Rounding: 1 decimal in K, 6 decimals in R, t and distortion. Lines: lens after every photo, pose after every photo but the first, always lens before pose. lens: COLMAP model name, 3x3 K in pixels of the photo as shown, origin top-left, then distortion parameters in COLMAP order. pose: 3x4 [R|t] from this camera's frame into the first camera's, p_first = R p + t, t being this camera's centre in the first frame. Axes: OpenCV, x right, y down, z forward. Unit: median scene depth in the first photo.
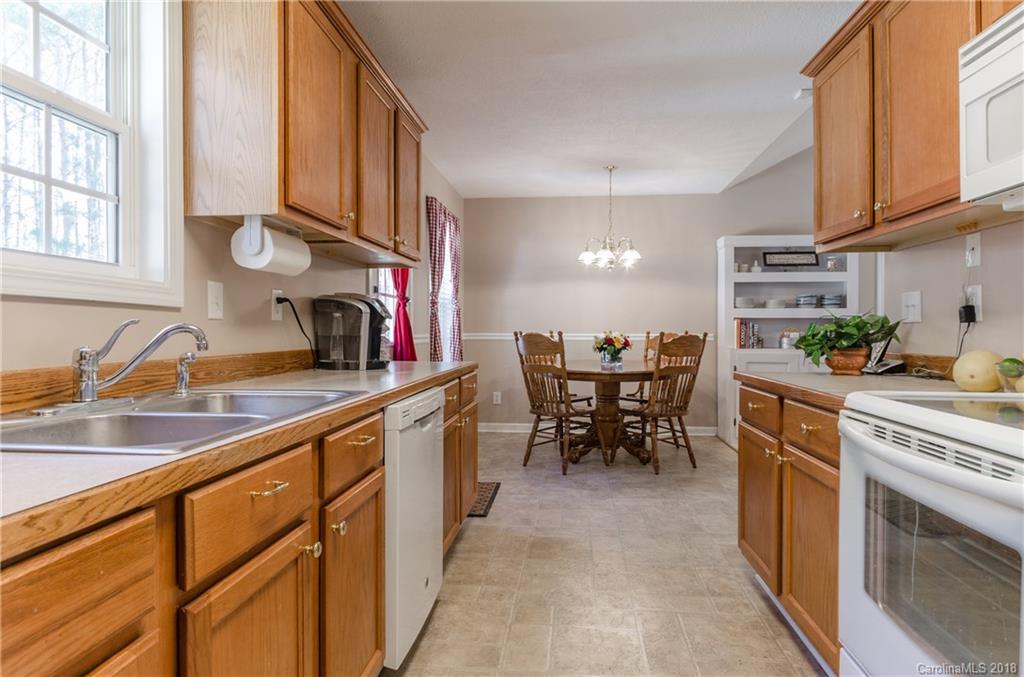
lens RADIAL K [[600.6, 0, 505.8], [0, 600.6, 332.0], [0, 0, 1]] dist [0.002949, -0.004455]
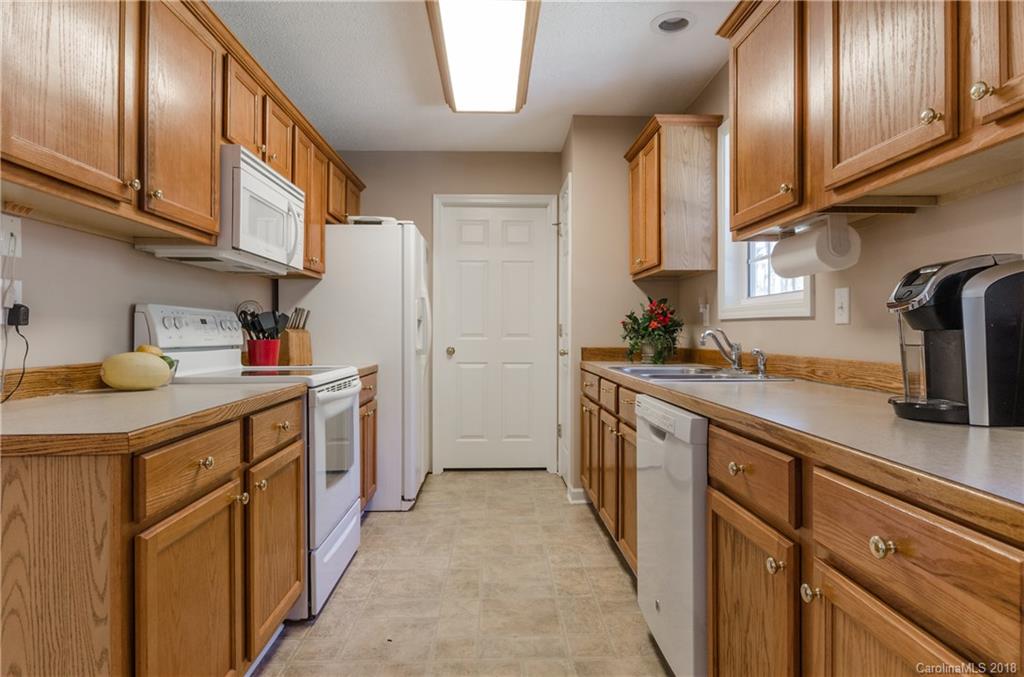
lens RADIAL K [[600.6, 0, 511.5], [0, 600.6, 330.8], [0, 0, 1]] dist [0.002949, -0.004455]
pose [[-0.990145, 0.000616, -0.140045, 0.117112], [0.000526, 1.000000, 0.000681, -0.005014], [0.140045, 0.000601, -0.990145, 0.994307]]
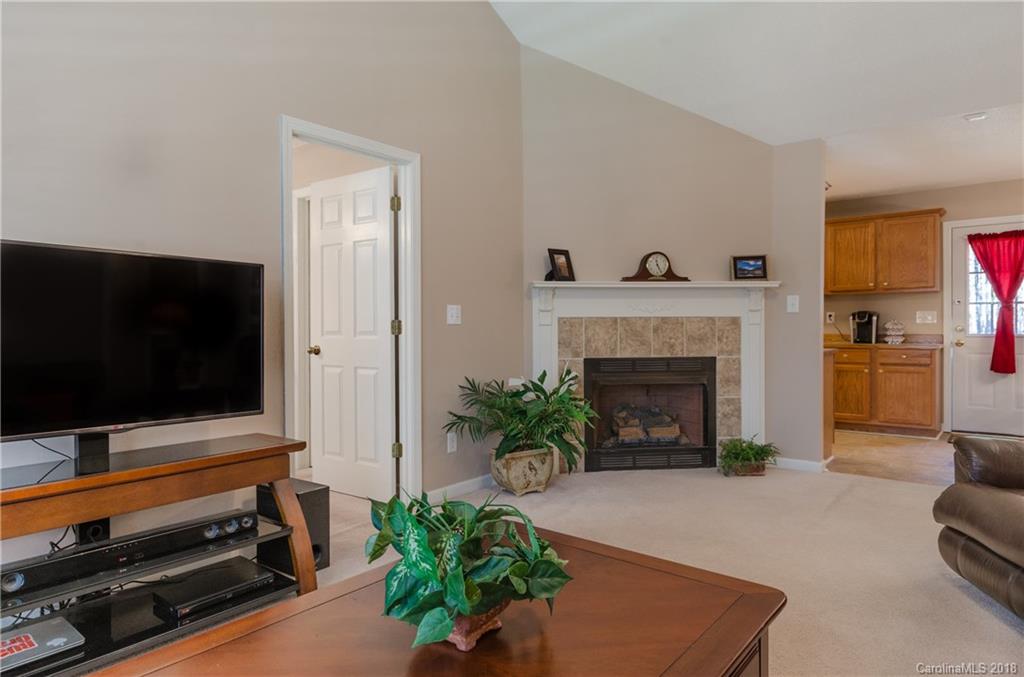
lens RADIAL K [[600.6, 0, 526.4], [0, 600.6, 333.4], [0, 0, 1]] dist [0.002949, -0.004455]
pose [[-0.543965, 0.015320, -0.838968, 1.706739], [0.004251, 0.999871, 0.015501, -0.012222], [0.839097, 0.004866, -0.543960, 0.824334]]
